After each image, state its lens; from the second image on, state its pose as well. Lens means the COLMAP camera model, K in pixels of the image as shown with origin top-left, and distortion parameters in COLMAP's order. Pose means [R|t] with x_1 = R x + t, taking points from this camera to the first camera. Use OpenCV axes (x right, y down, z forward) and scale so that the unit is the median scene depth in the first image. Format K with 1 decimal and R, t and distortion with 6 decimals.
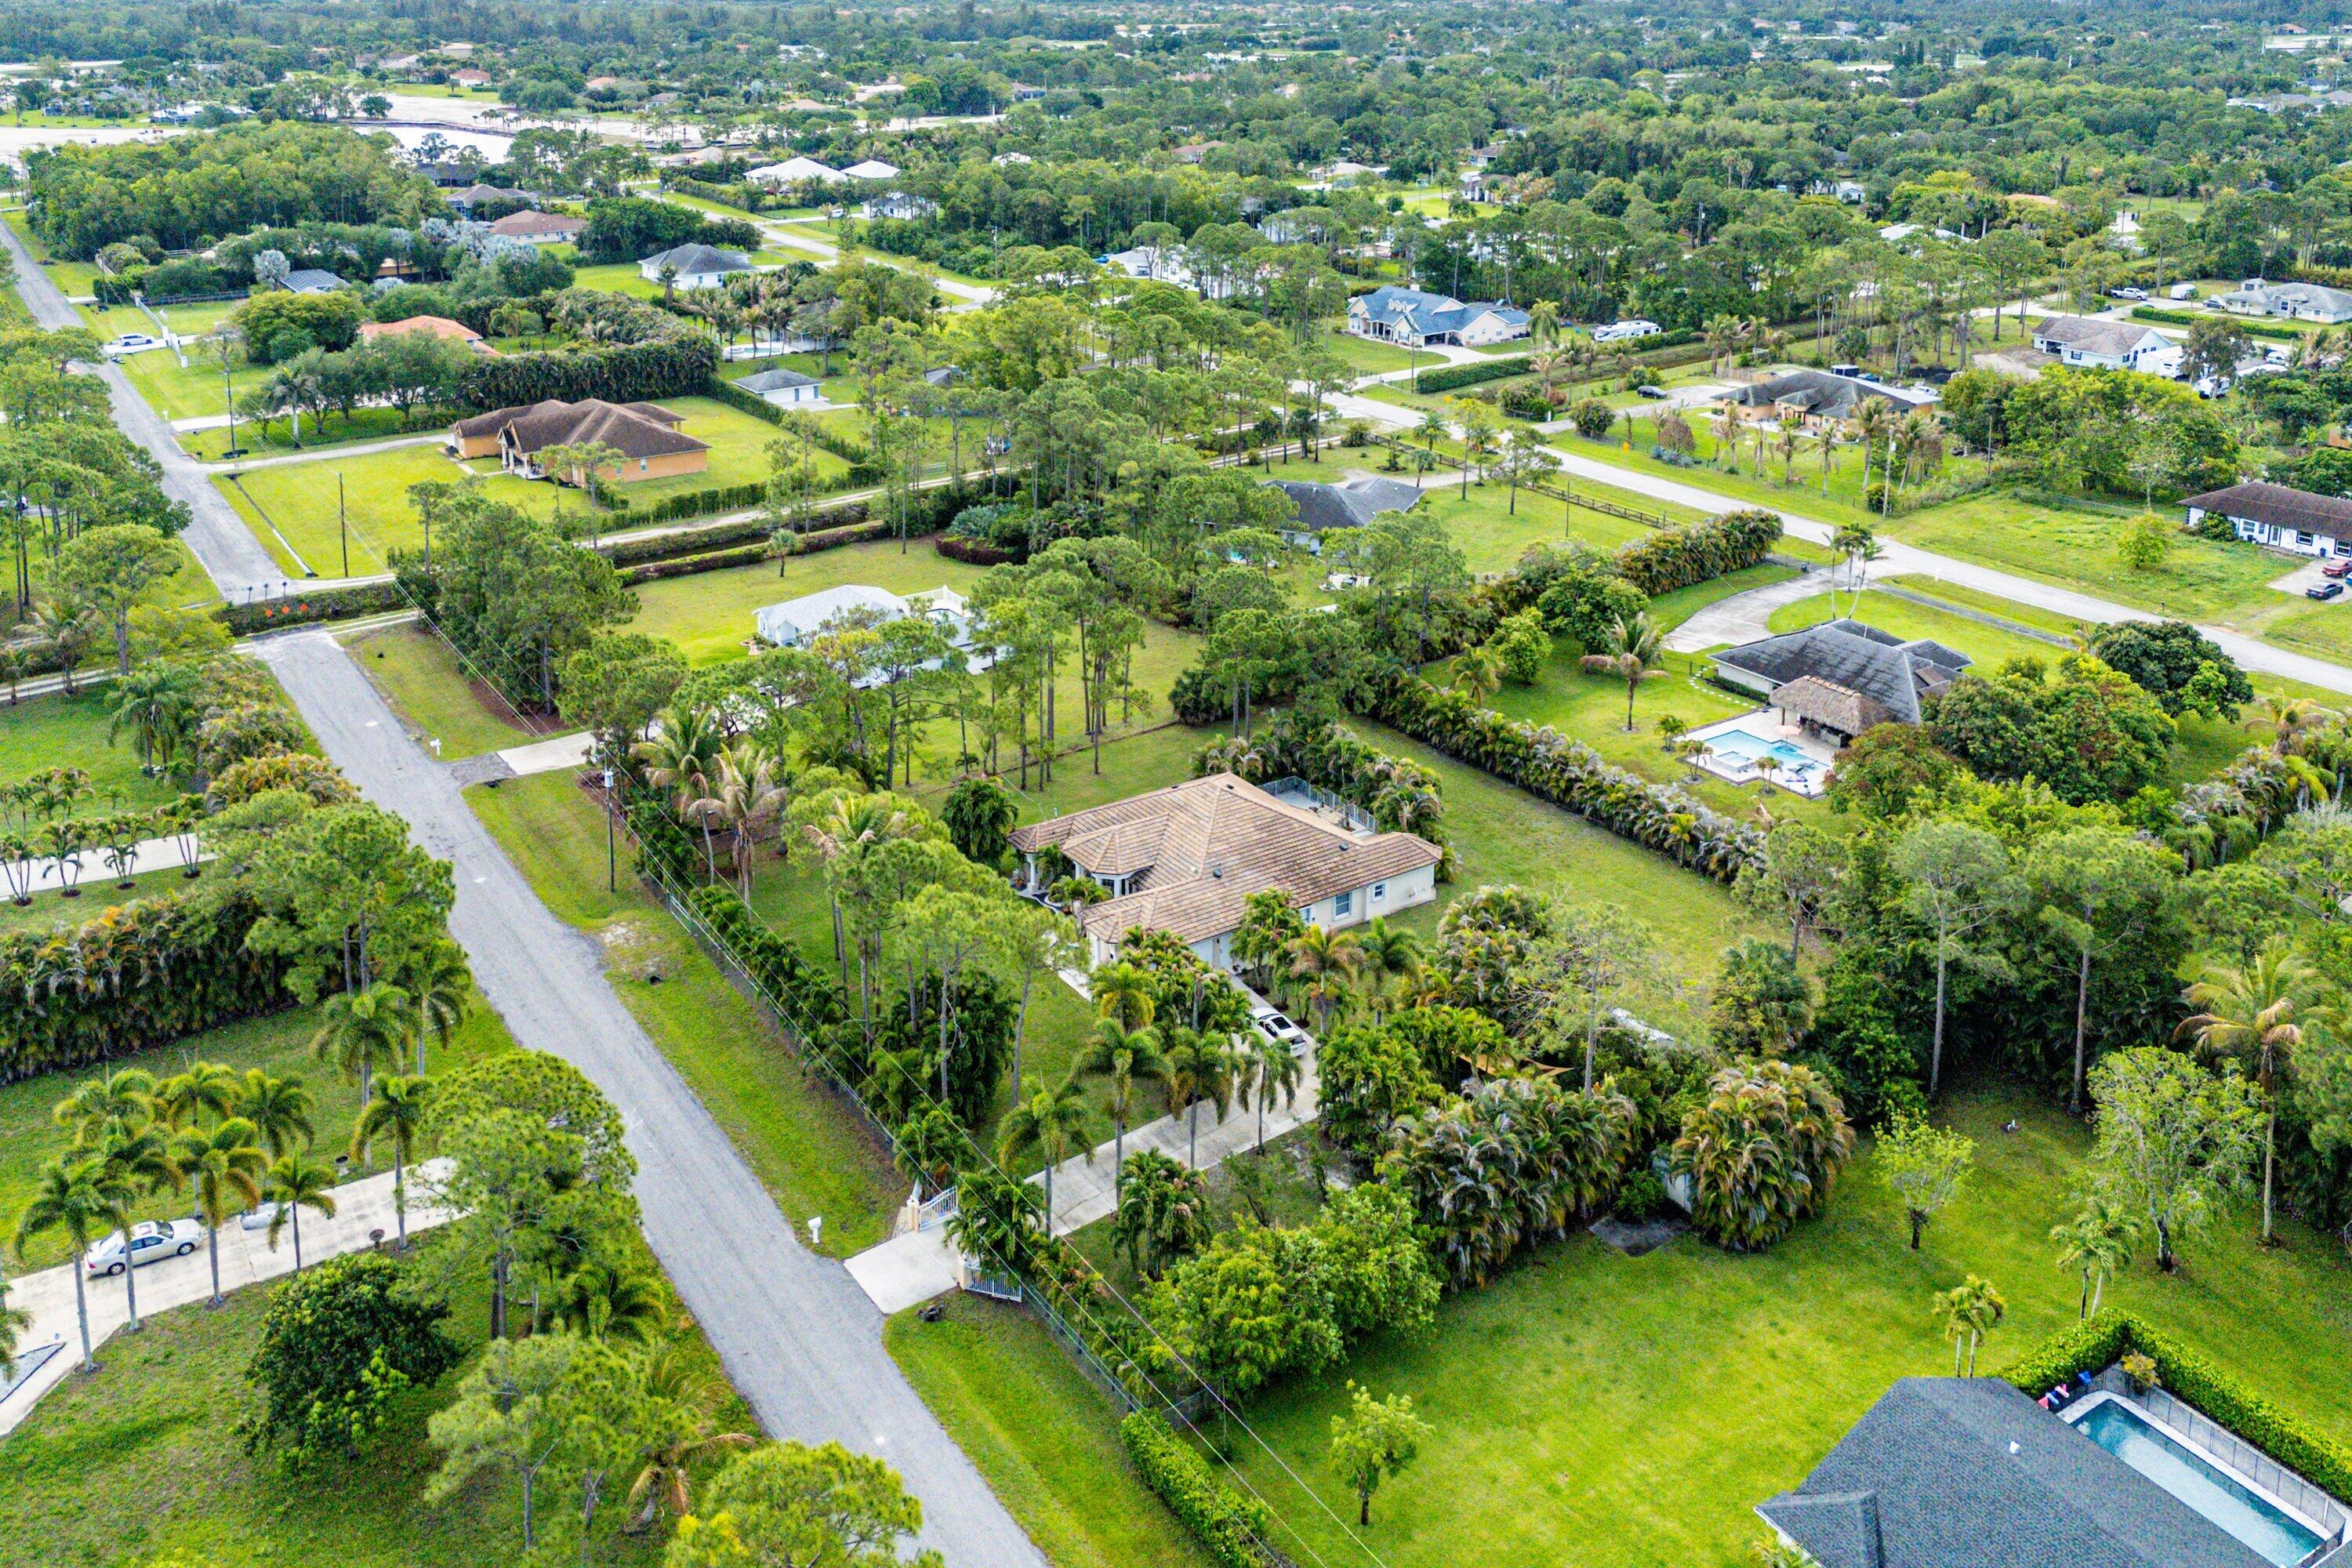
lens RADIAL K [[2162.2, 0, 1218.7], [0, 2162.2, 779.0], [0, 0, 1]] dist [0.087954, 0.001548]
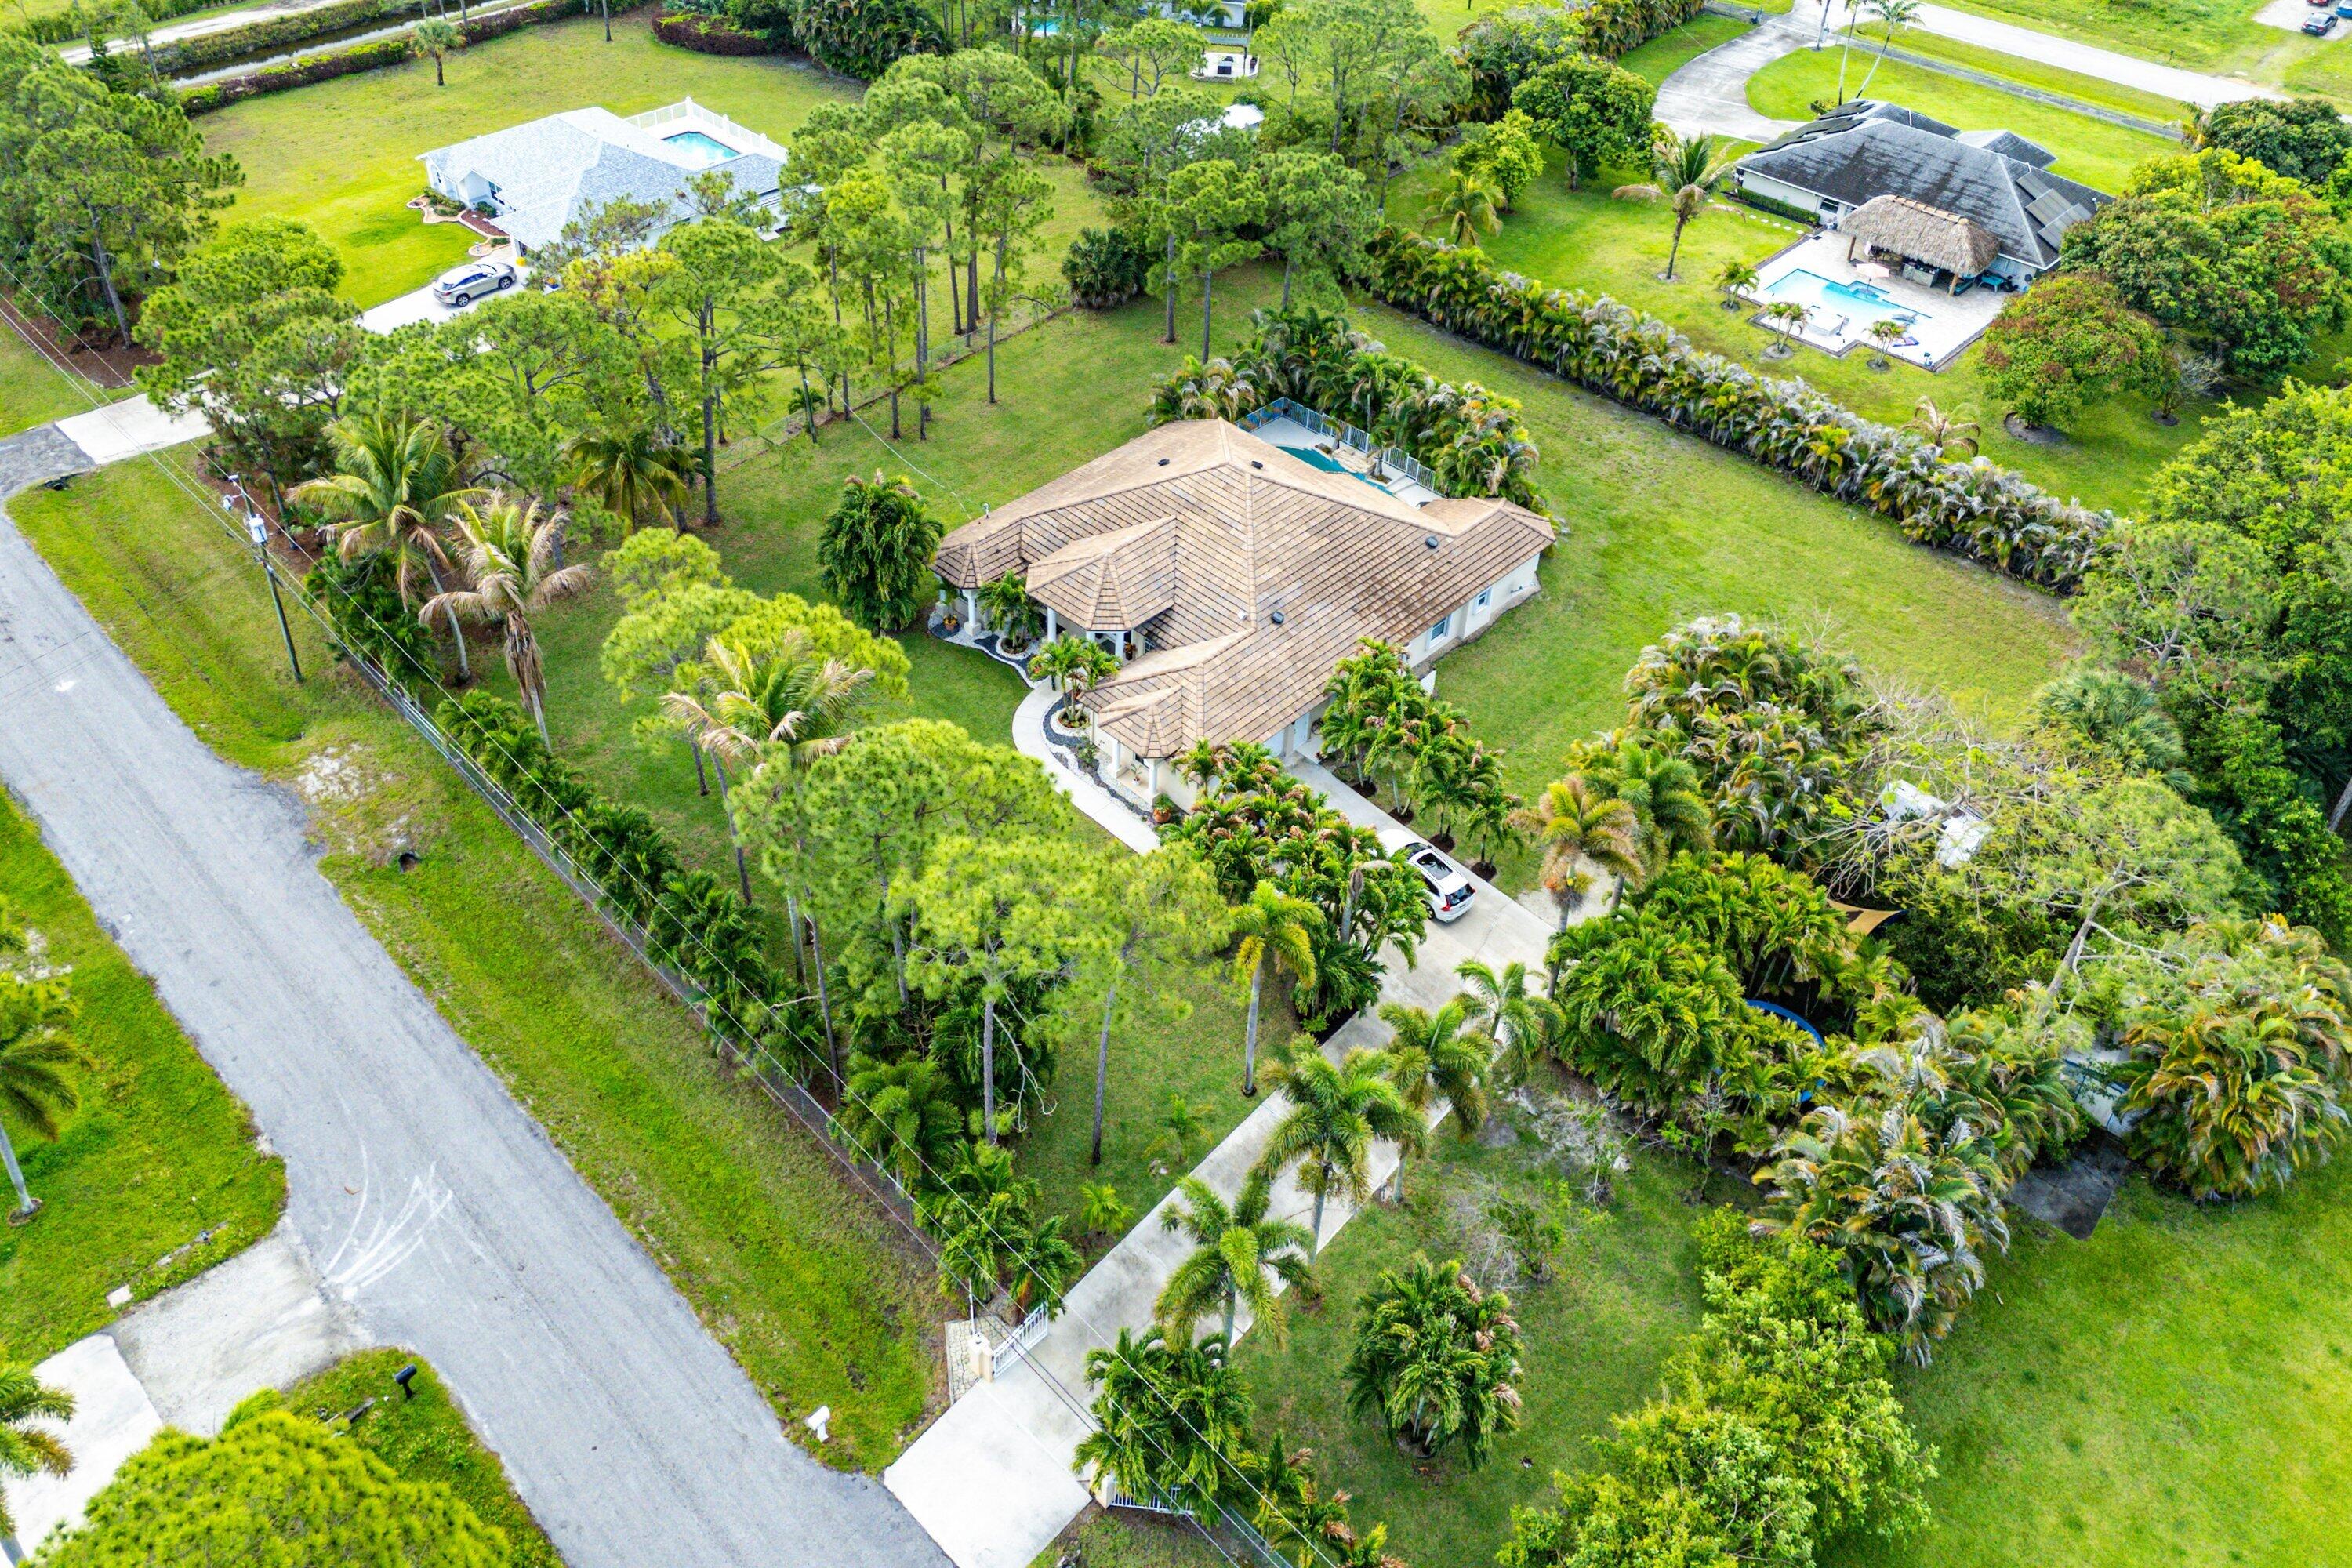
lens RADIAL K [[1775.4, 0, 1231.9], [0, 1775.4, 615.7], [0, 0, 1]] dist [0.035984, -0.006631]
pose [[0.972298, -0.114467, 0.203798, -0.113869], [0.055039, 0.959485, 0.276331, -0.098164], [-0.227172, -0.257459, 0.939206, 0.436014]]
